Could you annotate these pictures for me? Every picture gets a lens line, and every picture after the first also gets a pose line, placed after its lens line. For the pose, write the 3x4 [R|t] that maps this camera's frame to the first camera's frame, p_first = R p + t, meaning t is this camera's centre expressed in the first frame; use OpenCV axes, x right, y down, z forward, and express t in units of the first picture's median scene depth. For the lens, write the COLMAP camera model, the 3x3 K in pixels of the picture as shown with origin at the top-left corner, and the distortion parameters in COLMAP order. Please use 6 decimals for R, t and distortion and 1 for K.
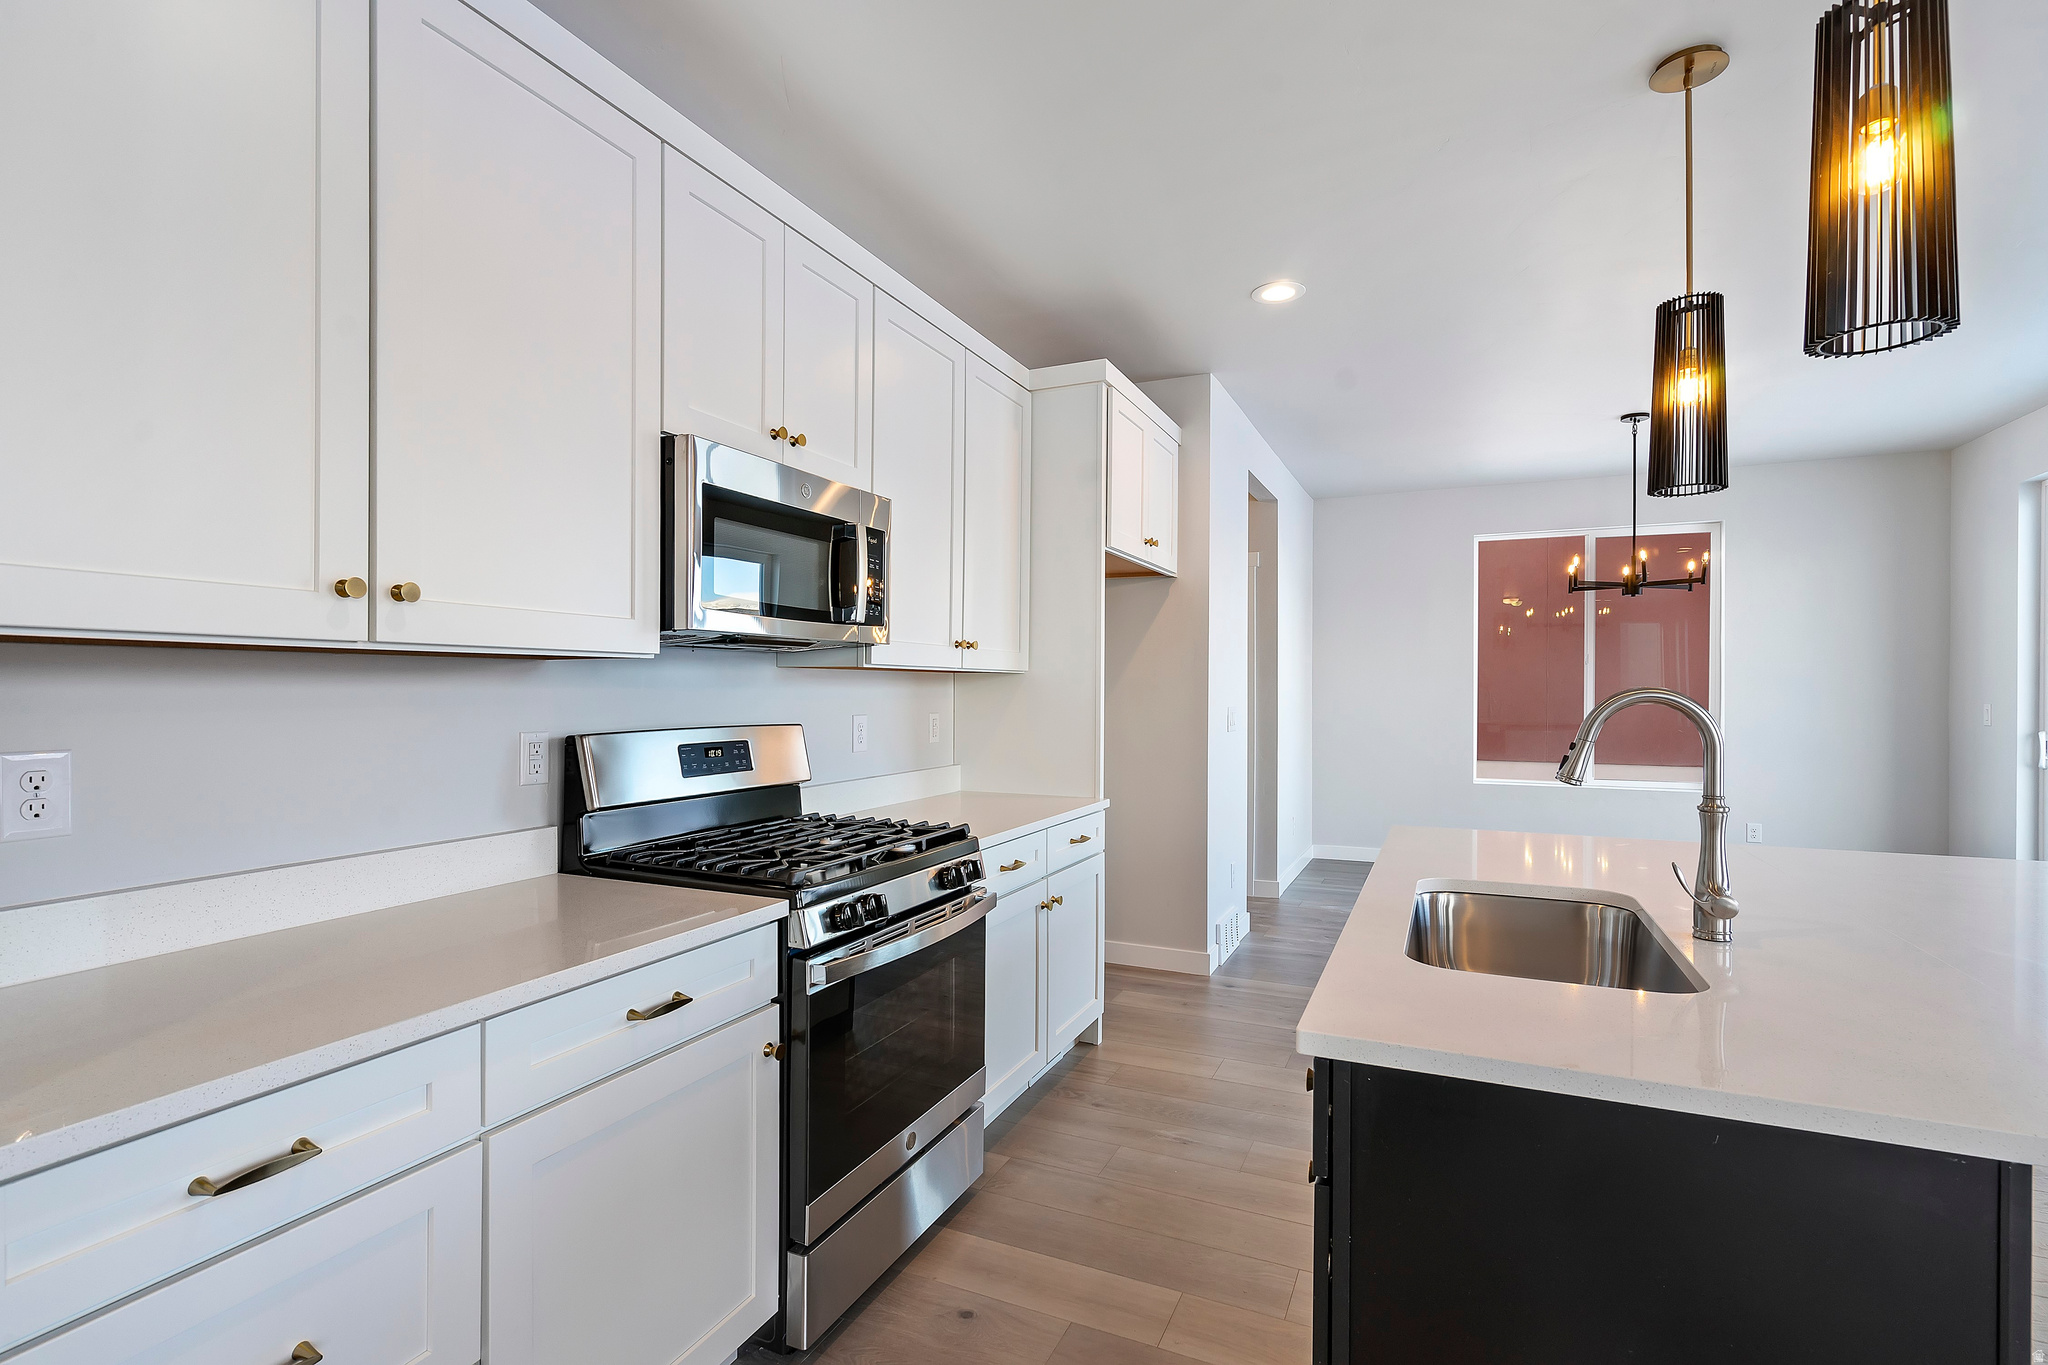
lens RADIAL K [[956.4, 0, 1033.7], [0, 956.4, 698.9], [0, 0, 1]] dist [-0.004085, 0.000782]
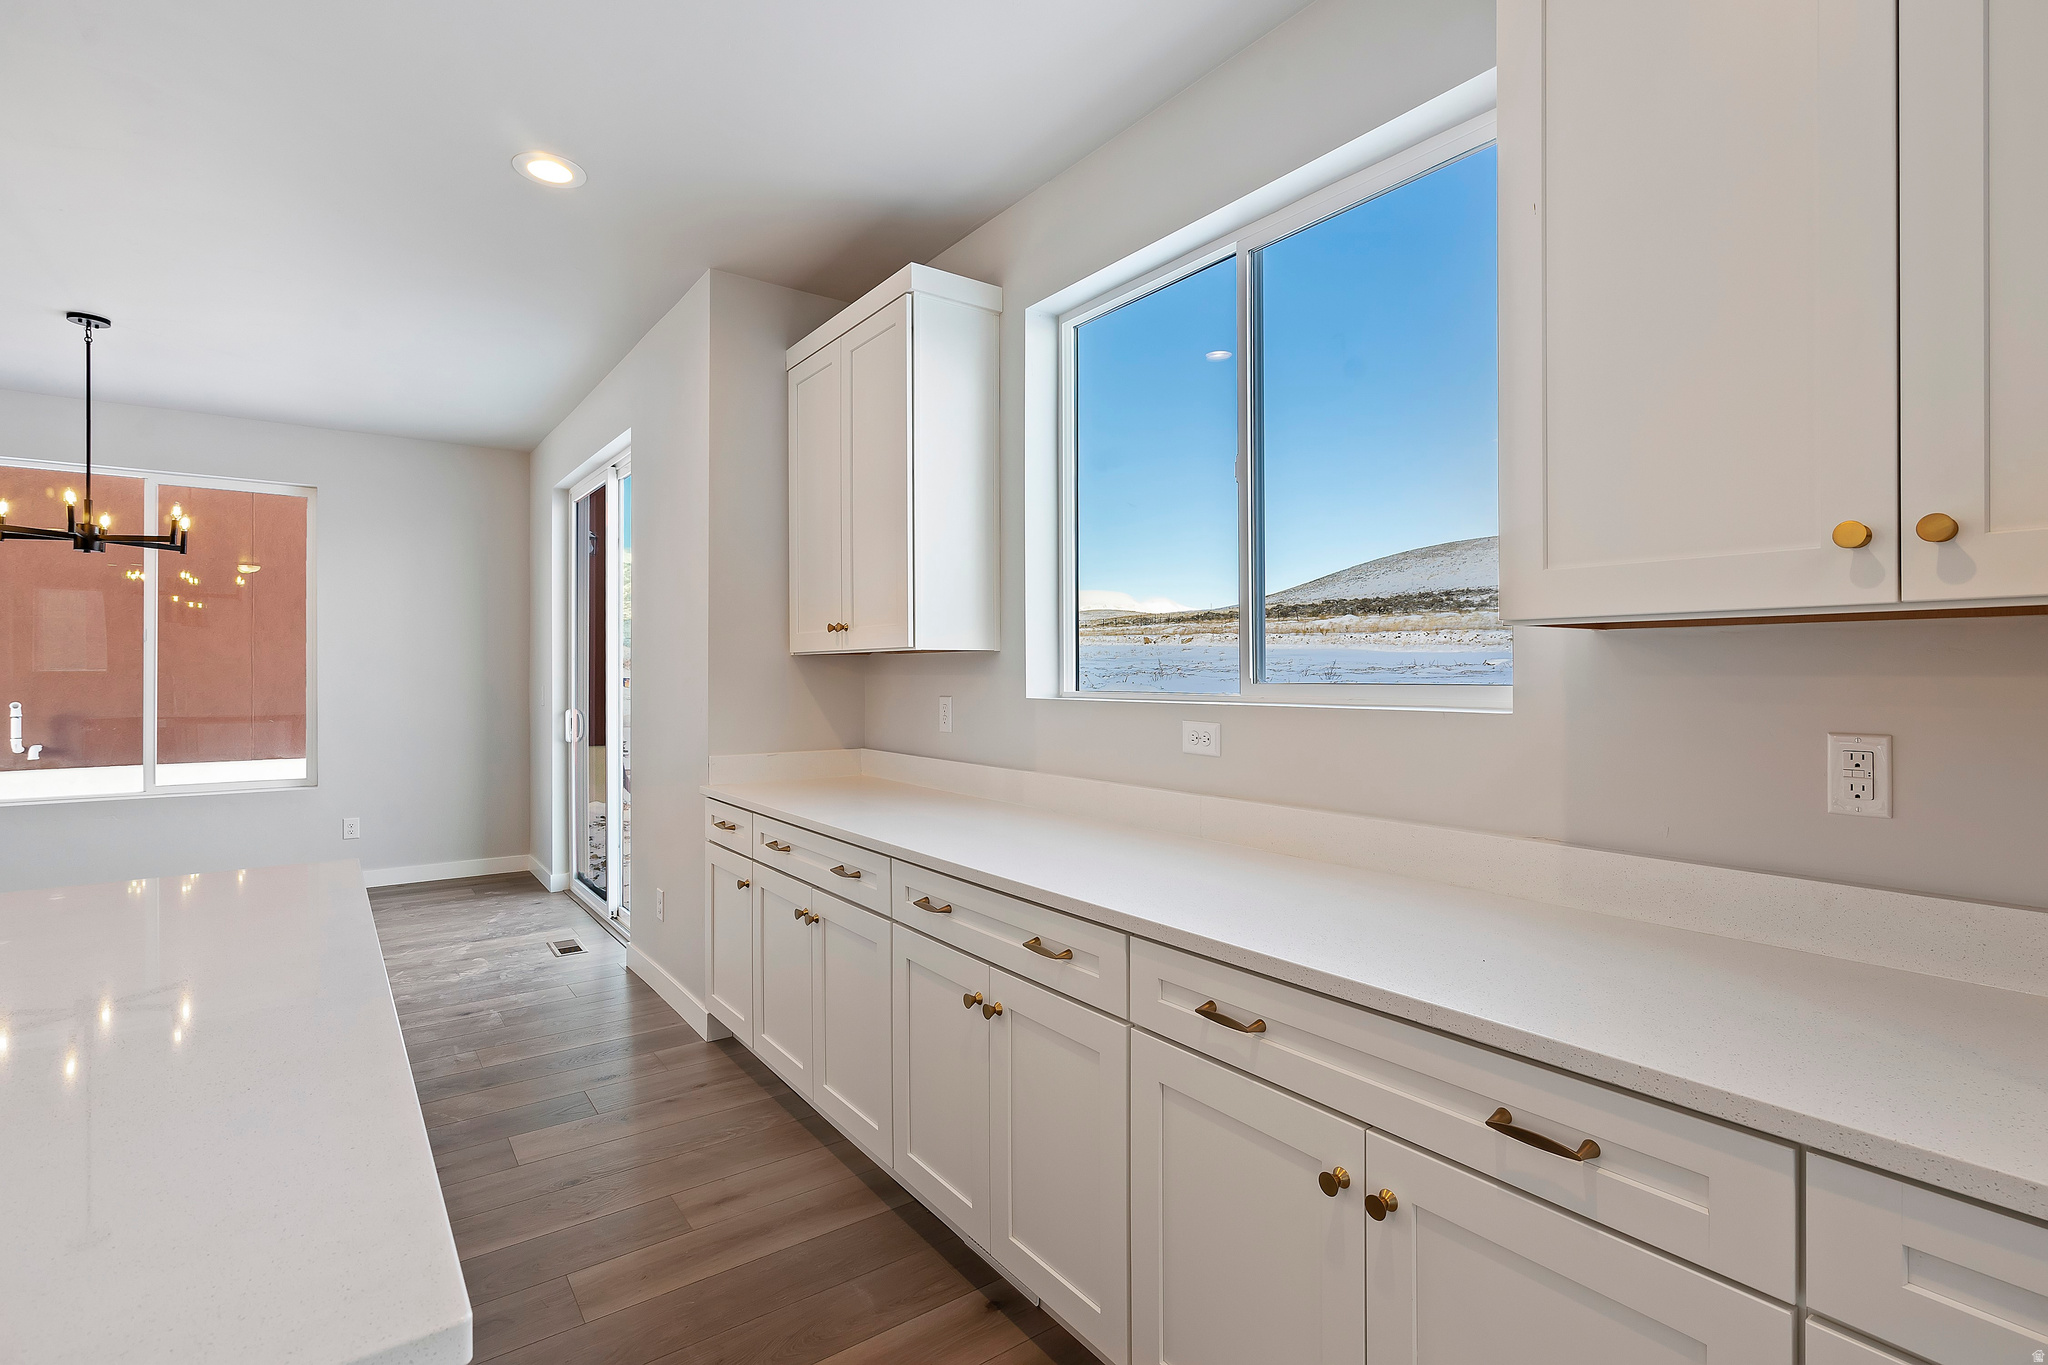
lens RADIAL K [[956.4, 0, 1033.3], [0, 956.4, 673.7], [0, 0, 1]] dist [-0.004085, 0.000782]
pose [[0.488200, 0.000434, 0.872732, 0.329351], [0.006978, 0.999966, -0.004401, -0.000216], [-0.872704, 0.008239, 0.488181, -0.043068]]
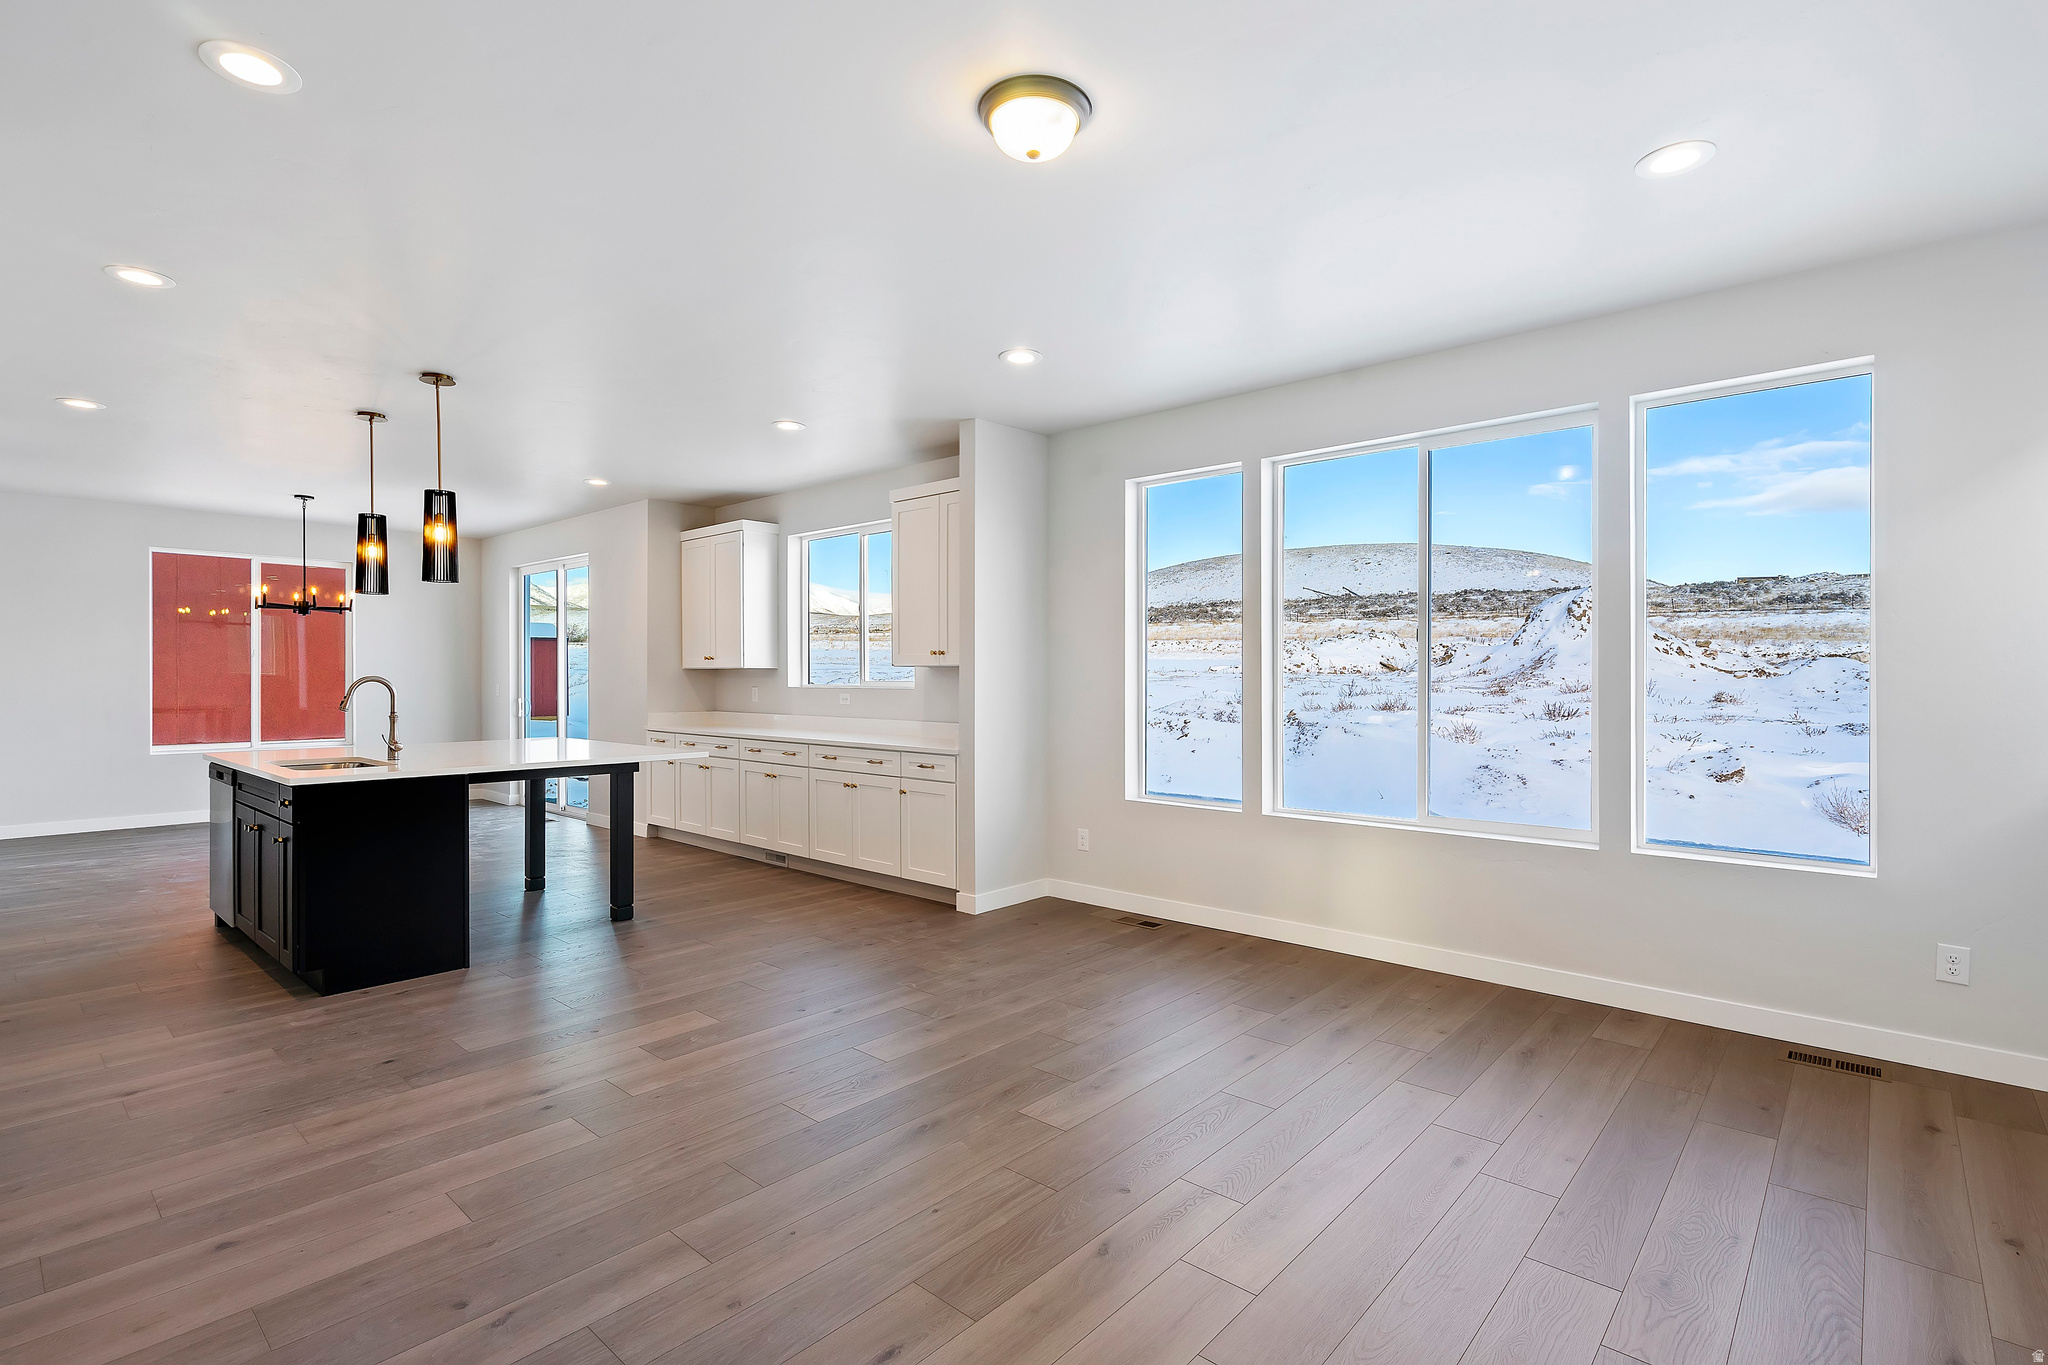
lens RADIAL K [[956.4, 0, 1026.1], [0, 956.4, 681.5], [0, 0, 1]] dist [-0.004085, 0.000782]
pose [[0.299465, -0.002611, 0.954104, -0.483946], [0.005136, 0.999986, 0.001125, 0.003365], [-0.954093, 0.004564, 0.299475, -0.559742]]
